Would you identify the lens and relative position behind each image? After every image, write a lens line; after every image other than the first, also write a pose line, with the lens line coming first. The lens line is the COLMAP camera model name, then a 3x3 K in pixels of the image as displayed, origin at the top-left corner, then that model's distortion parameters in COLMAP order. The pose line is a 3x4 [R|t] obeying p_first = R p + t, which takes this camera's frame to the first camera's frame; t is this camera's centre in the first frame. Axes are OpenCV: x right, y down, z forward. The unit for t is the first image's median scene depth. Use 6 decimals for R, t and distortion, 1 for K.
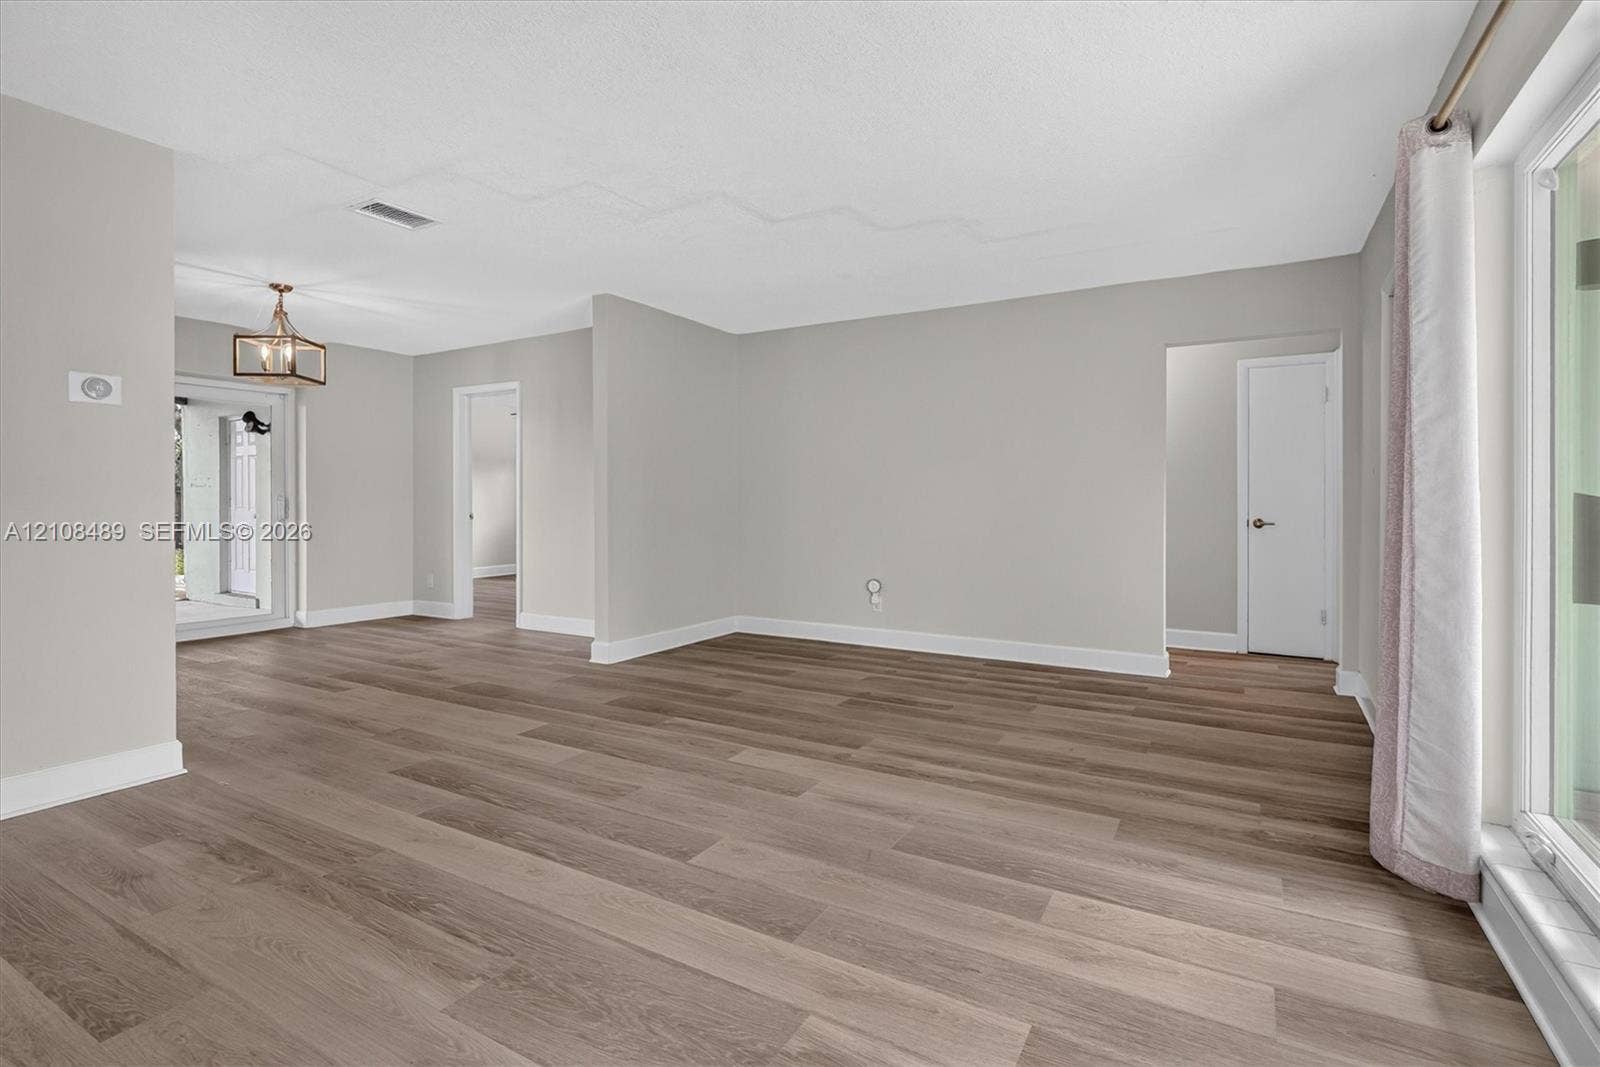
lens RADIAL K [[763.4, 0, 824.8], [0, 763.4, 506.3], [0, 0, 1]] dist [-0.012317, 0.001726]
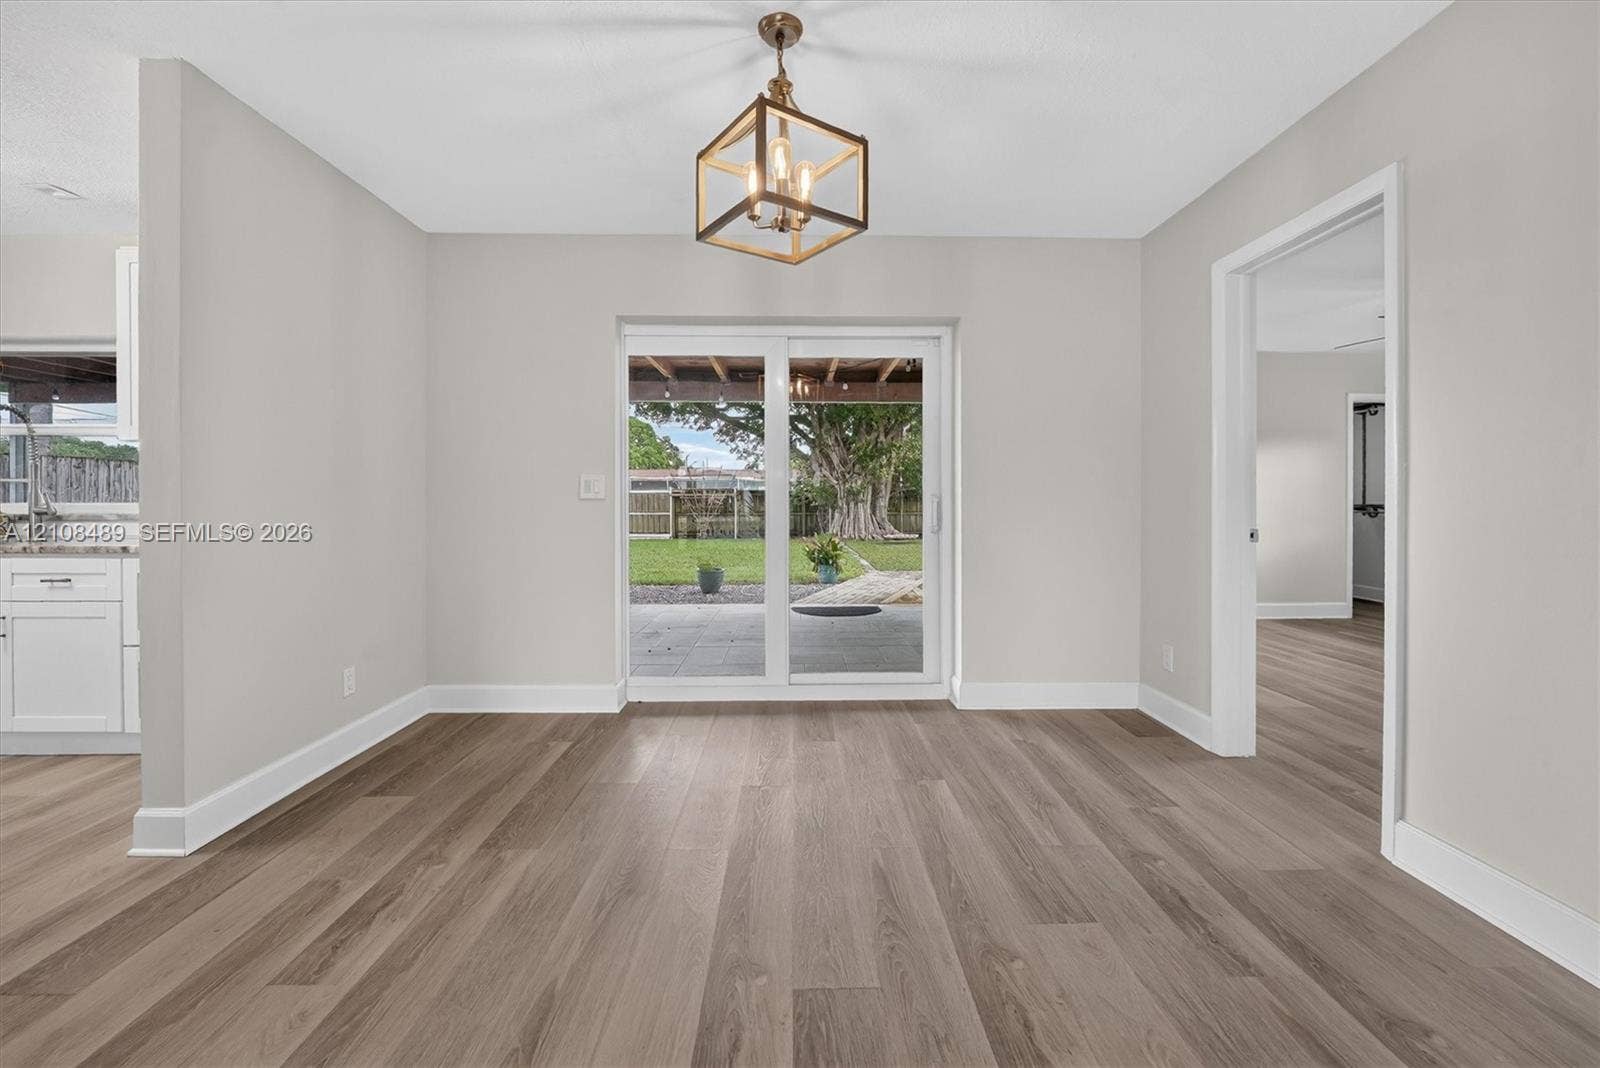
lens RADIAL K [[666.7, 0, 800.0], [0, 666.7, 506.9], [0, 0, 1]] dist [-0.020436, 0.003191]
pose [[0.500113, 0.006011, -0.865939, -0.279555], [-0.004825, 0.999980, 0.004155, -0.005142], [0.865947, 0.002101, 0.500132, 0.615589]]
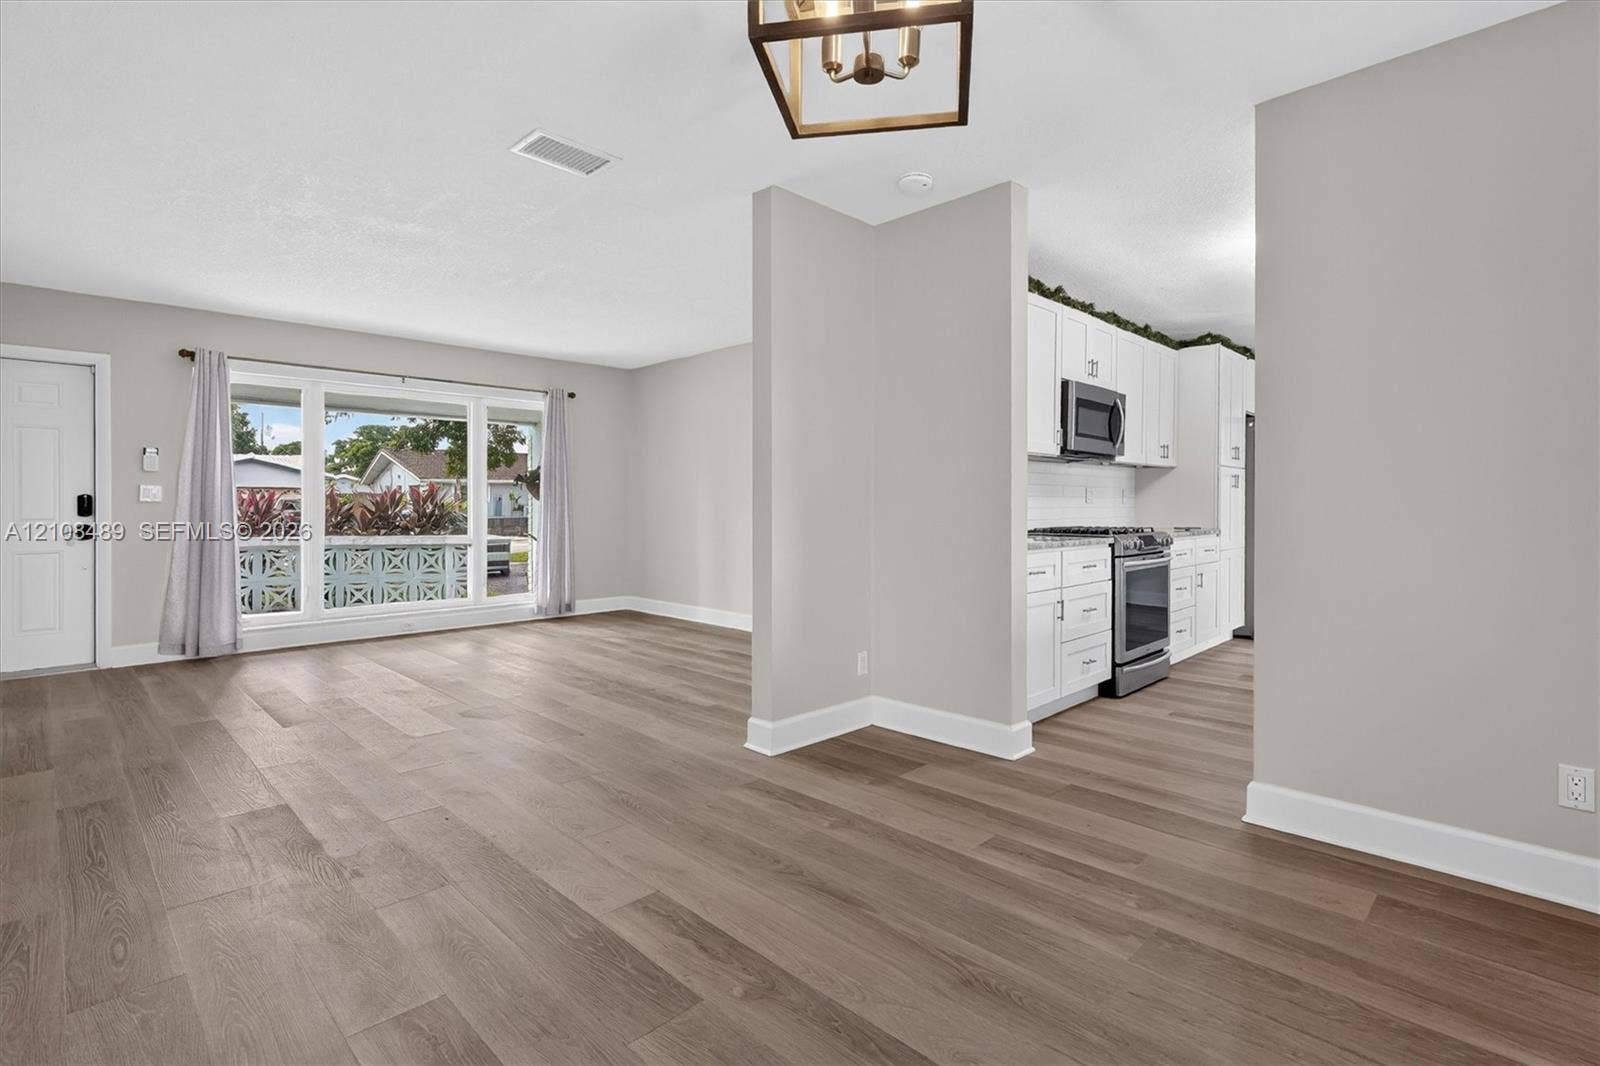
lens RADIAL K [[763.4, 0, 817.0], [0, 763.4, 505.2], [0, 0, 1]] dist [-0.012317, 0.001726]
pose [[-0.964957, -0.001859, 0.262401, -0.584575], [0.000545, 0.999959, 0.009089, -0.007690], [-0.262407, 0.008913, -0.964916, 0.968461]]
